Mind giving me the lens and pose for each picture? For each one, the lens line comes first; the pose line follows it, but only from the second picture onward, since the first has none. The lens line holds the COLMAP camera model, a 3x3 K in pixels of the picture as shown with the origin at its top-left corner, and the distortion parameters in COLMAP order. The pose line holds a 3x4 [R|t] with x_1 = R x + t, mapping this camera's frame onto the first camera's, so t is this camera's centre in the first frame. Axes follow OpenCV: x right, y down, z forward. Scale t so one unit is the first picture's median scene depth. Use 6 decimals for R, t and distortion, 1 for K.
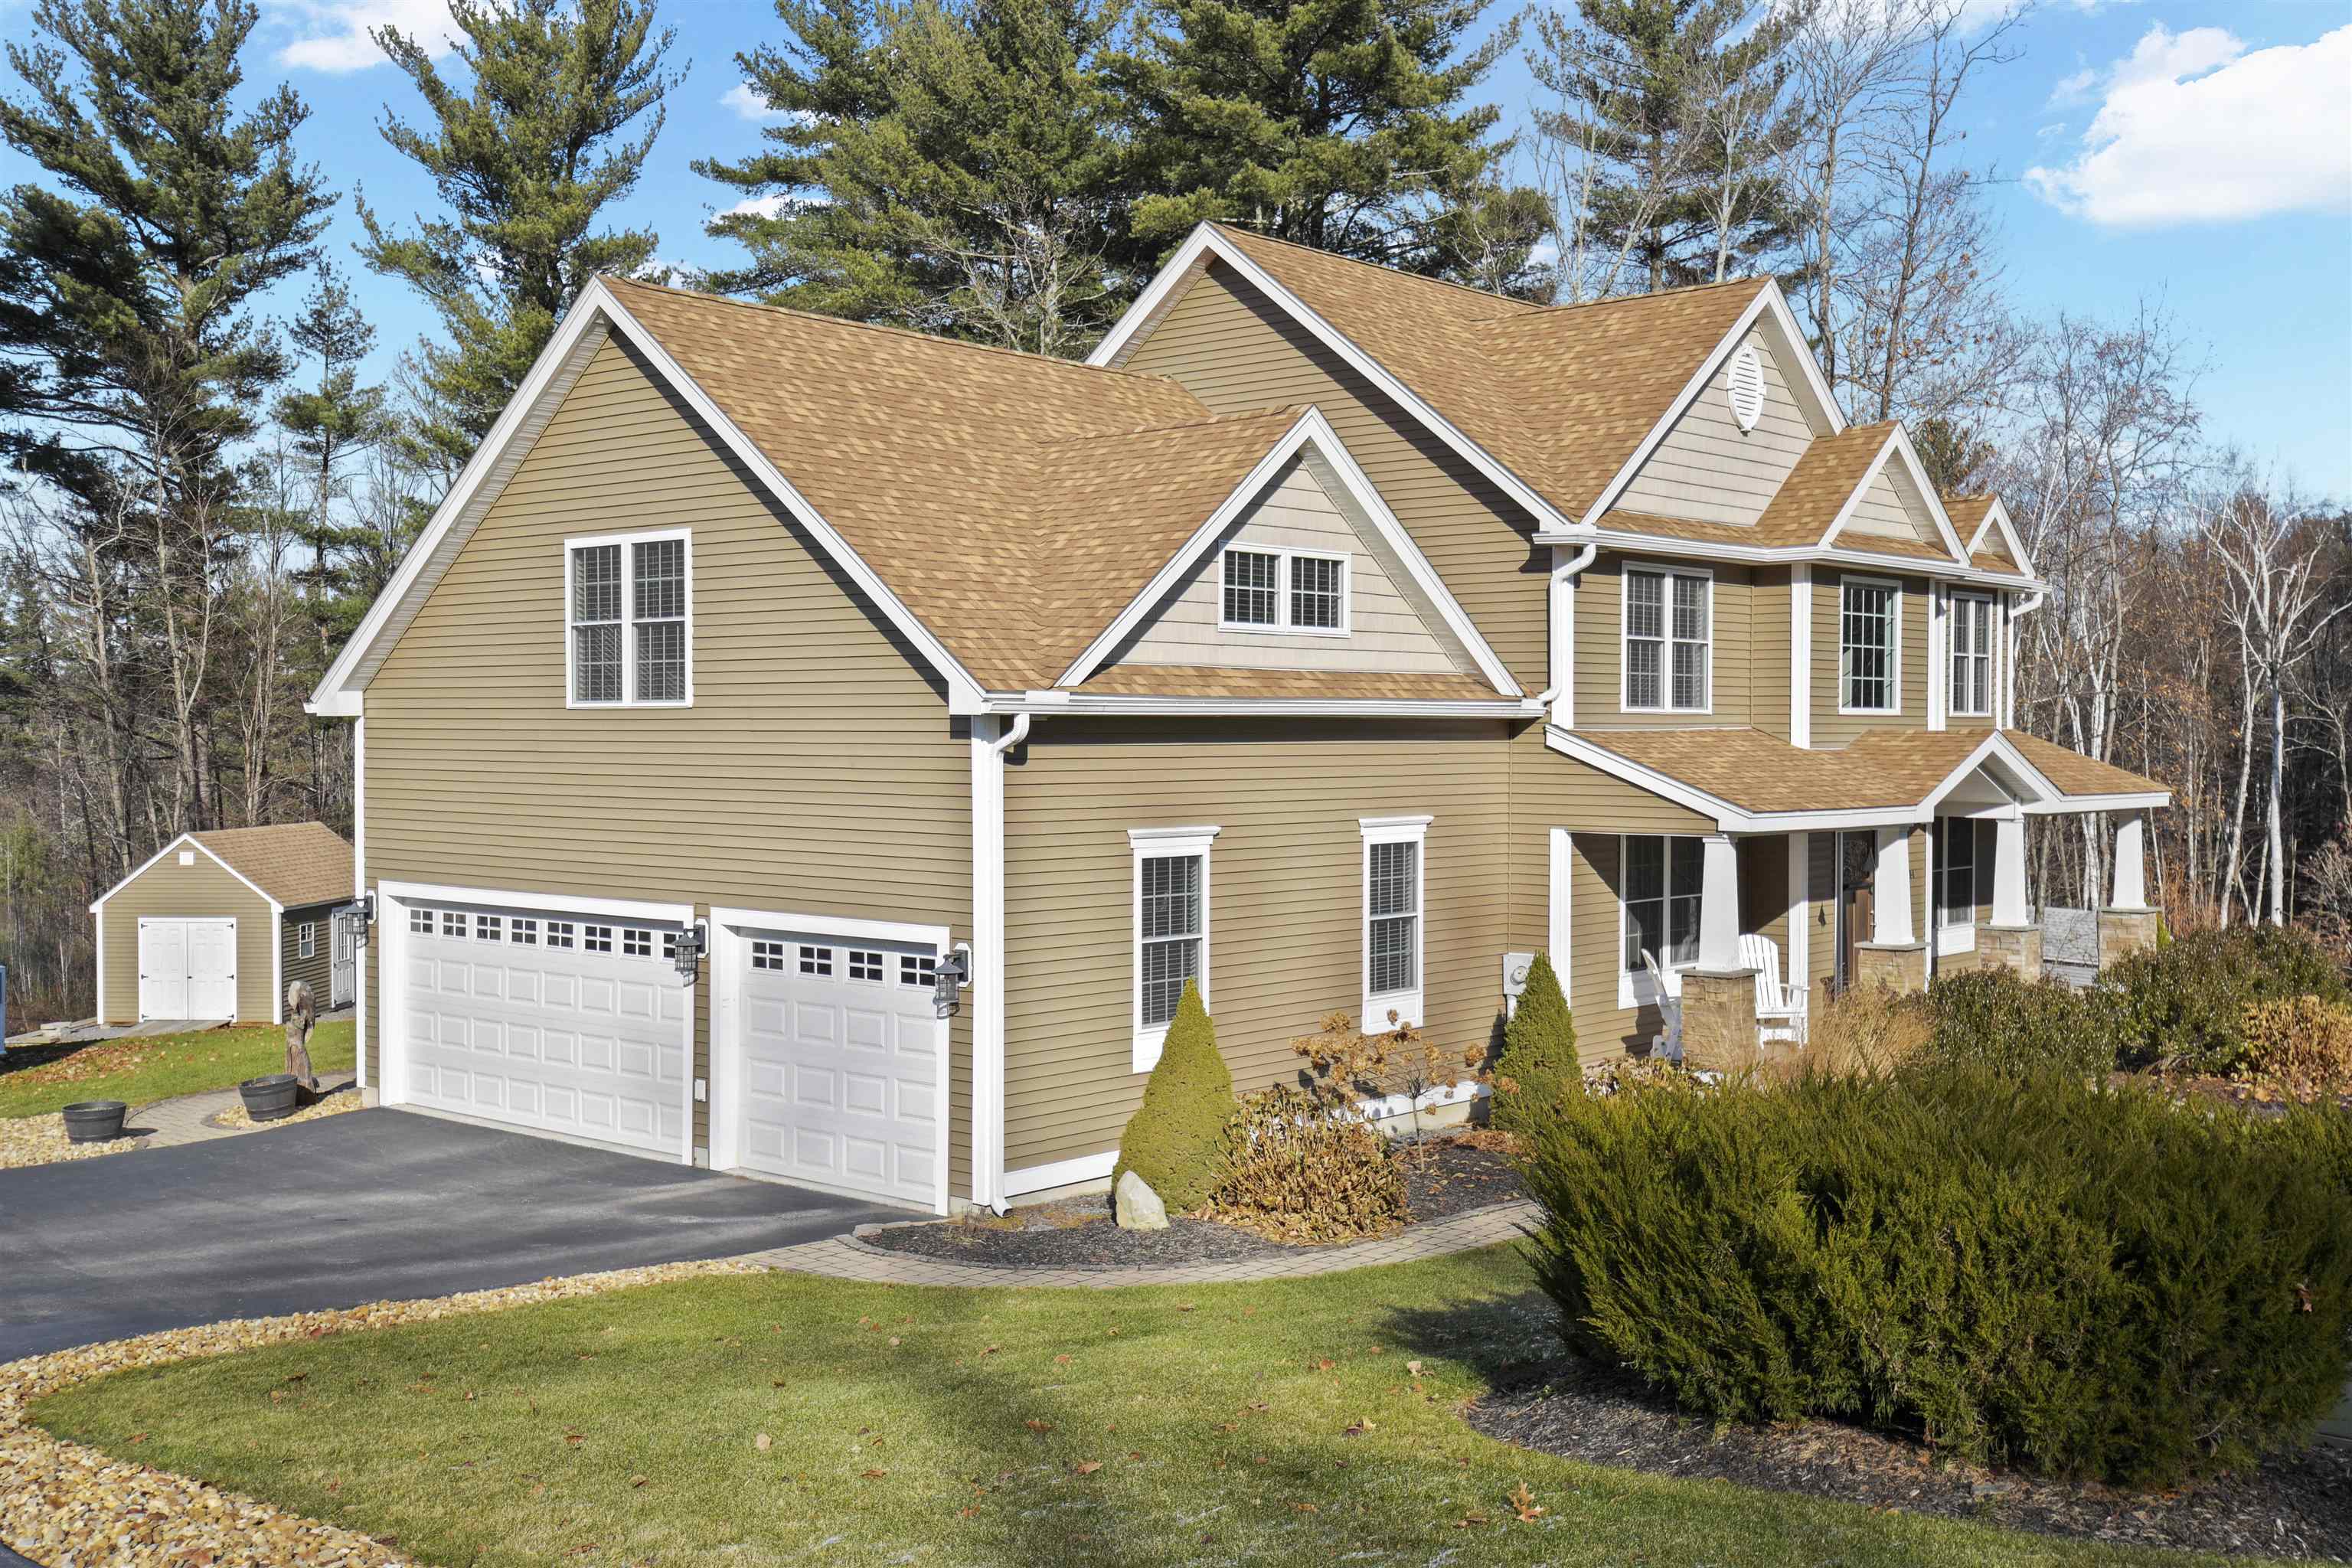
lens RADIAL K [[2407.1, 0, 1176.0], [0, 2407.1, 784.0], [0, 0, 1]] dist [0.050901, -0.001368]
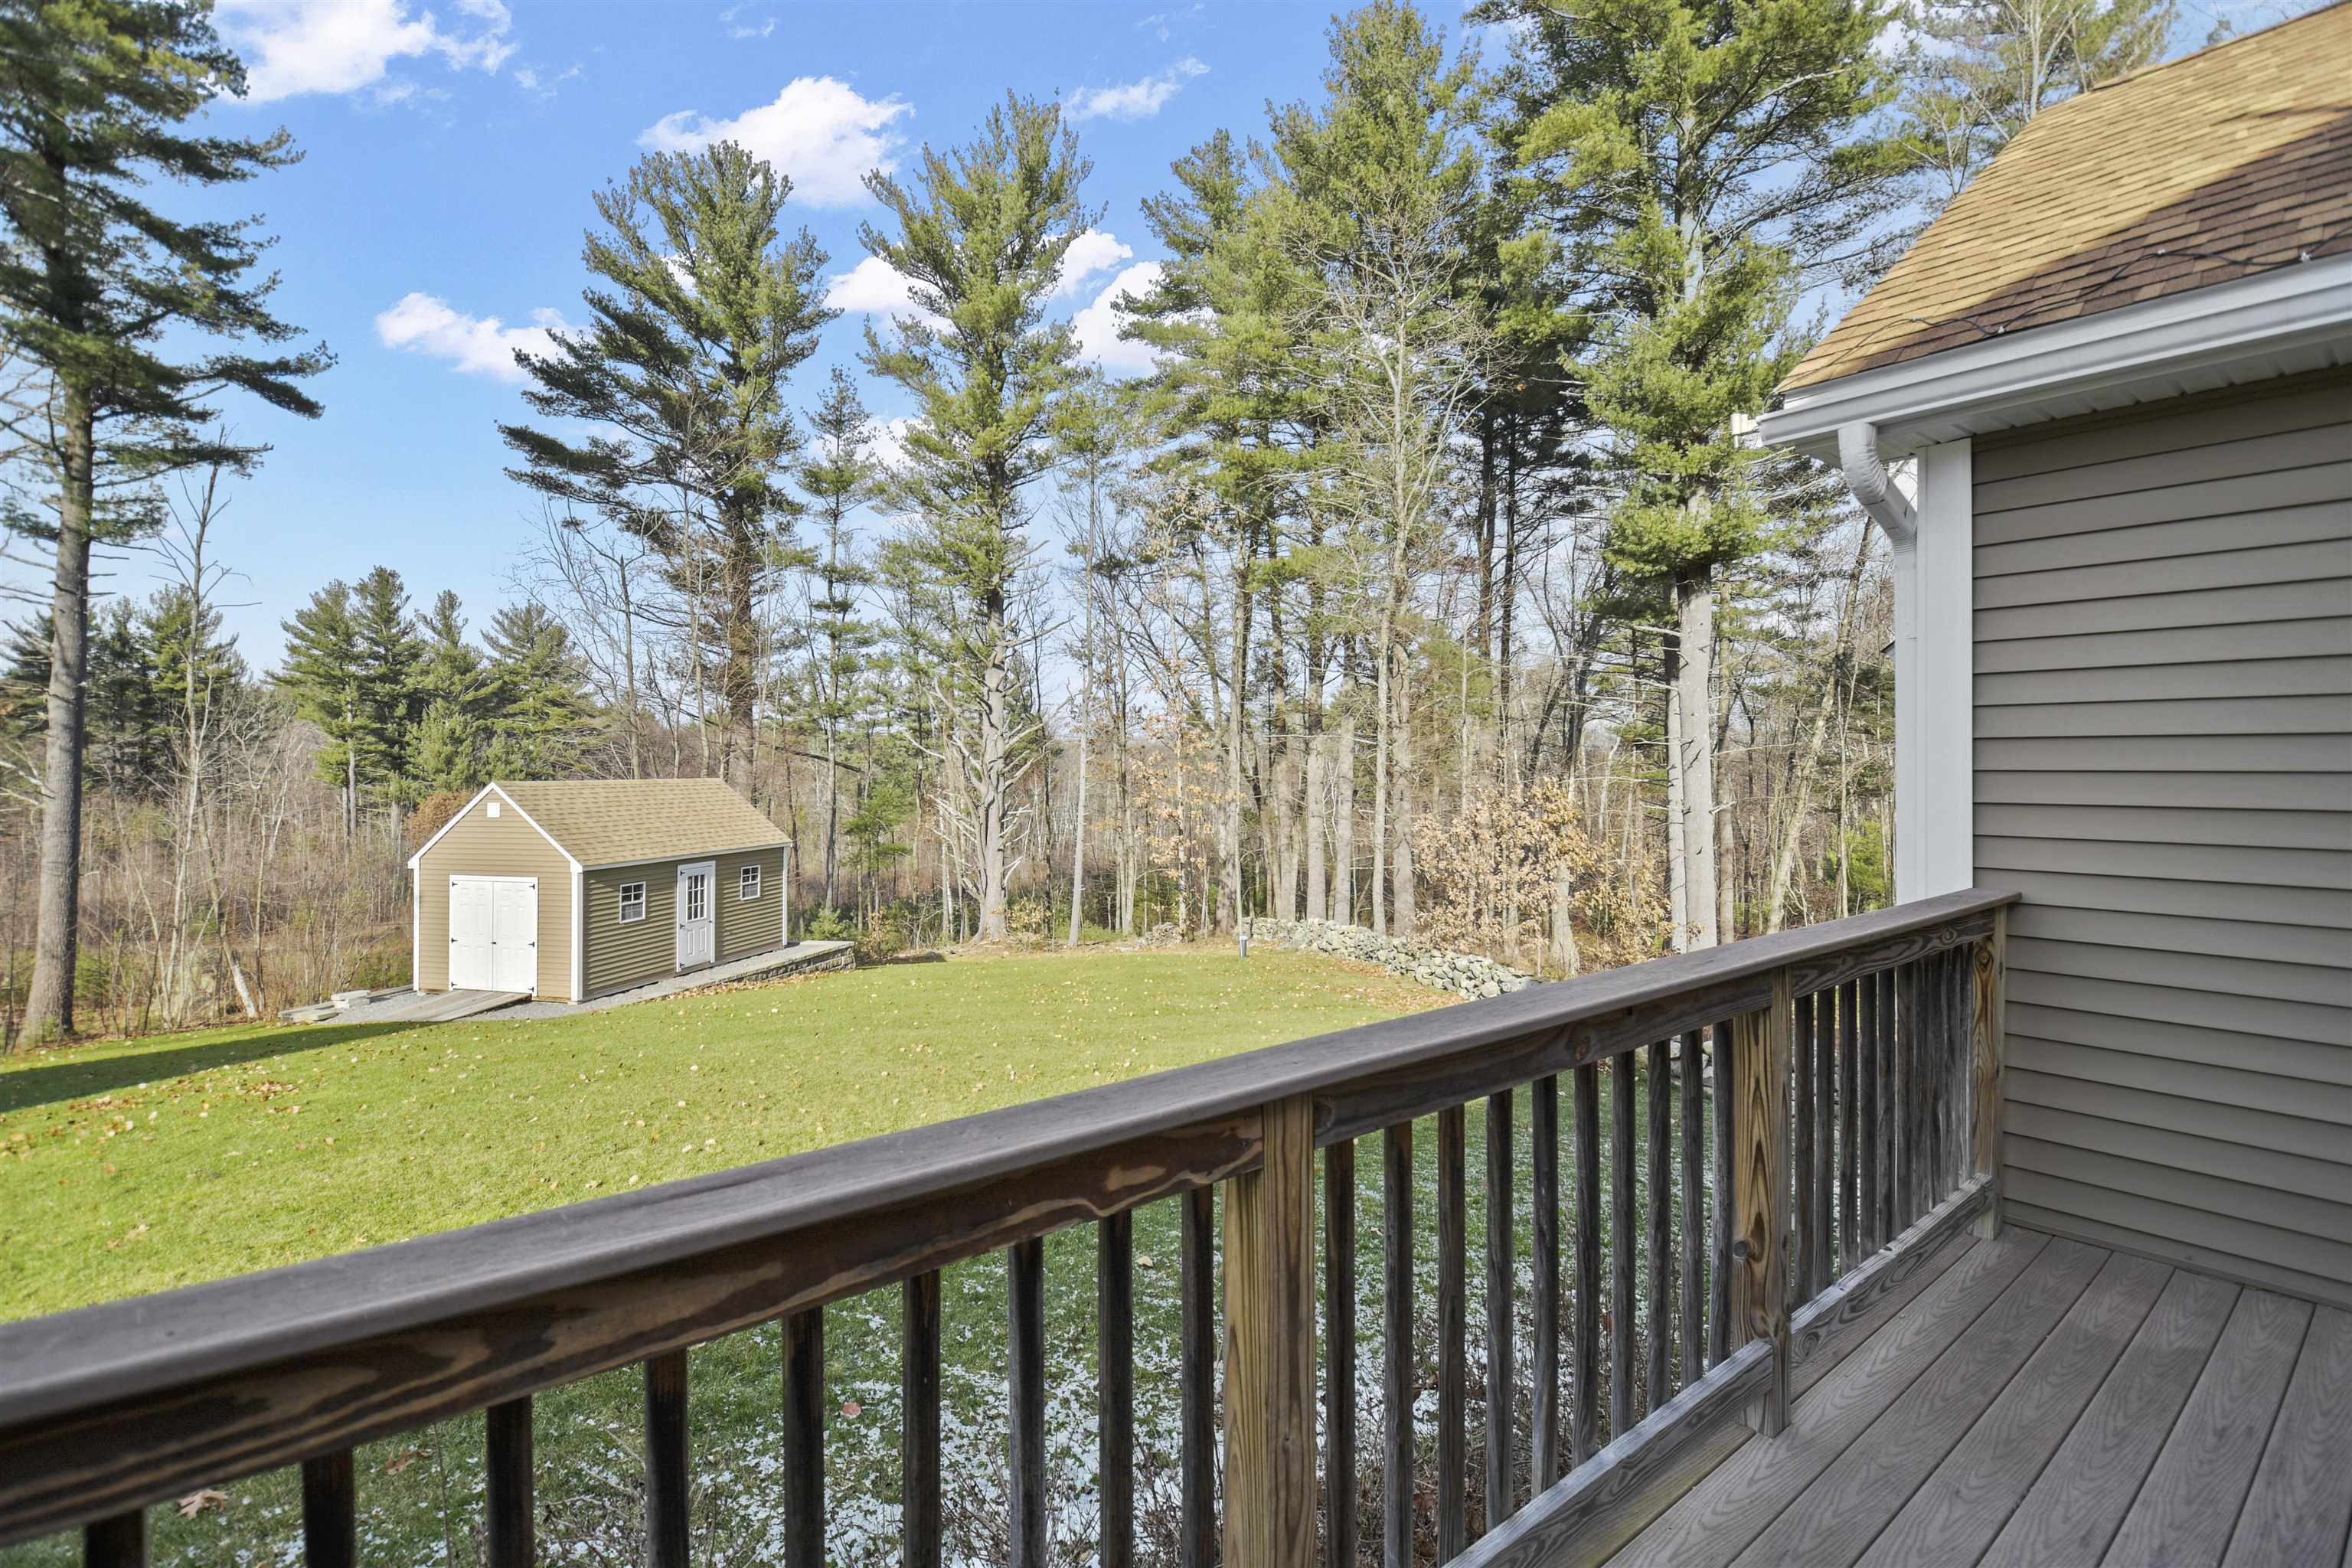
lens RADIAL K [[1124.7, 0, 1176.0], [0, 1124.7, 784.0], [0, 0, 1]] dist [-0.000029, -0.000265]
pose [[0.984002, -0.000502, -0.178156, -0.060466], [-0.000132, 0.999994, -0.003549, 0.015808], [0.178156, 0.003516, 0.983996, 0.445241]]
